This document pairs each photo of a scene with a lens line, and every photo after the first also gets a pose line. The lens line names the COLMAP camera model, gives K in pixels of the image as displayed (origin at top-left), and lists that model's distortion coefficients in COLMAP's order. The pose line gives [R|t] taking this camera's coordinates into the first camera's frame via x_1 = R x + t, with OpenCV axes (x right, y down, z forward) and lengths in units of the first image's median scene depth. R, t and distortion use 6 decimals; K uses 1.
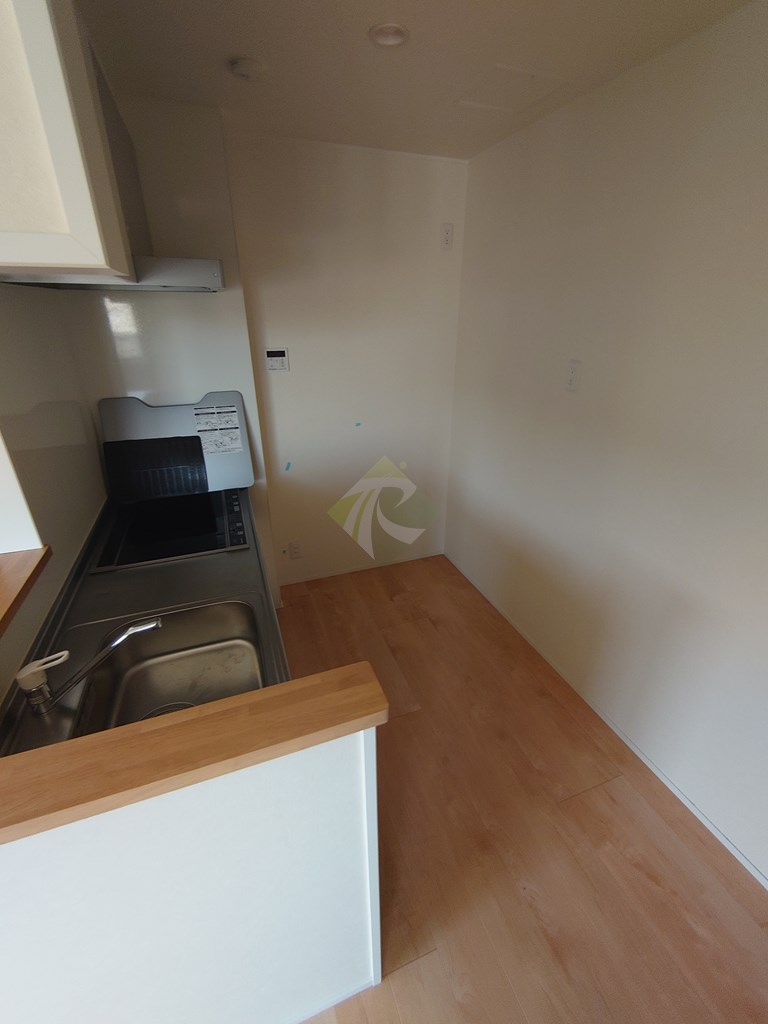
lens RADIAL K [[440.2, 0, 383.4], [0, 440.2, 509.3], [0, 0, 1]] dist [-0.000505, -0.000488]
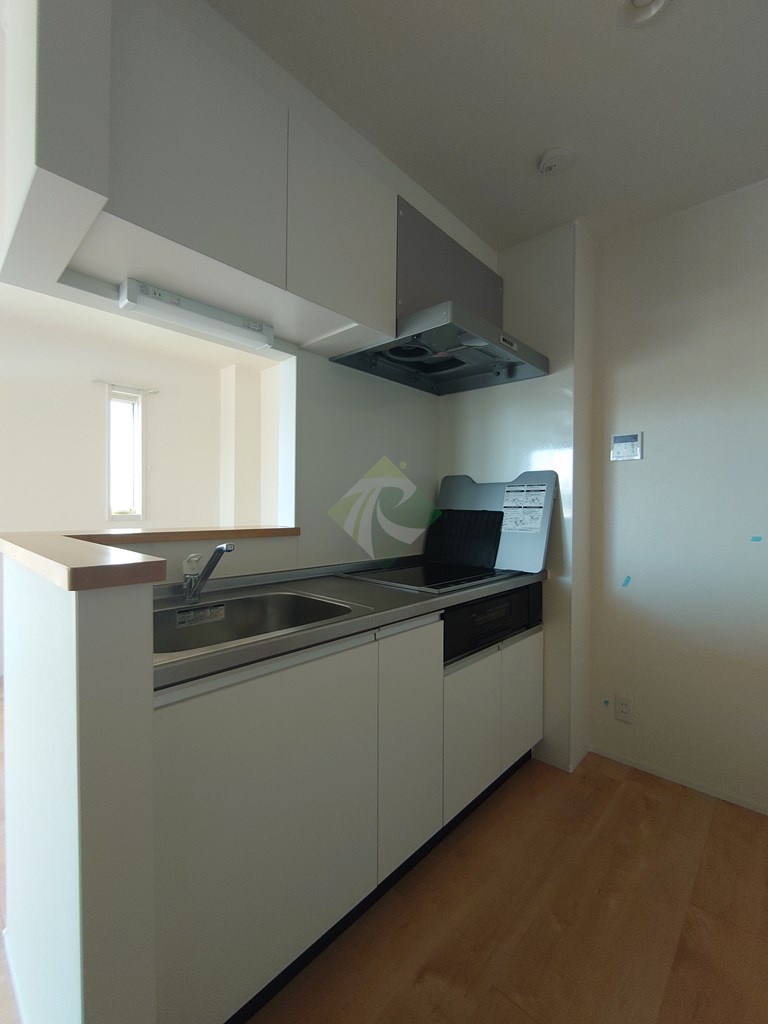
lens RADIAL K [[440.2, 0, 382.0], [0, 440.2, 510.6], [0, 0, 1]] dist [-0.000505, -0.000488]
pose [[0.443169, 0.015380, -0.896306, 0.330738], [-0.381470, 0.908042, -0.173032, 0.100920], [0.811223, 0.418597, 0.408283, 0.372697]]
